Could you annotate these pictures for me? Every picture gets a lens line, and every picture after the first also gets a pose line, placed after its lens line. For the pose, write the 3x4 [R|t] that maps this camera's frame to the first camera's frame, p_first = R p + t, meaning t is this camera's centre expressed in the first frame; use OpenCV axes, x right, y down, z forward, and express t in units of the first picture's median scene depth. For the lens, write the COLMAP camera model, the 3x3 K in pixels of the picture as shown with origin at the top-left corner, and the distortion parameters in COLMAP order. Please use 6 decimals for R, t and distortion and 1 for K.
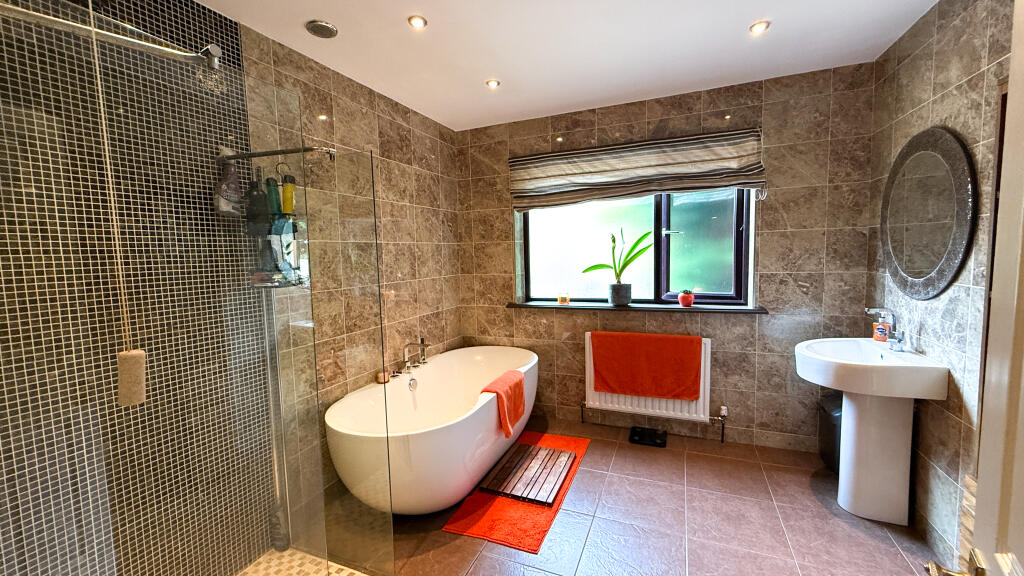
lens RADIAL K [[409.1, 0, 512.0], [0, 409.1, 288.0], [0, 0, 1]] dist [0.000804, 0.000050]
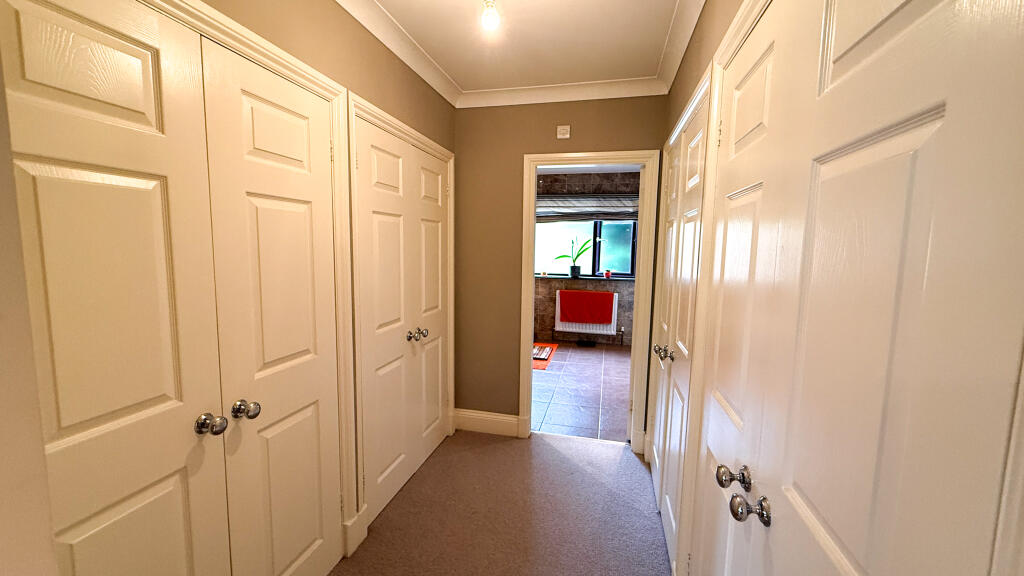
lens RADIAL K [[409.1, 0, 512.0], [0, 409.1, 288.0], [0, 0, 1]] dist [0.000804, 0.000050]
pose [[0.986479, 0.032344, 0.160662, -0.337870], [-0.034813, 0.999315, 0.012575, 0.081380], [-0.160145, -0.017998, 0.986929, -0.860374]]
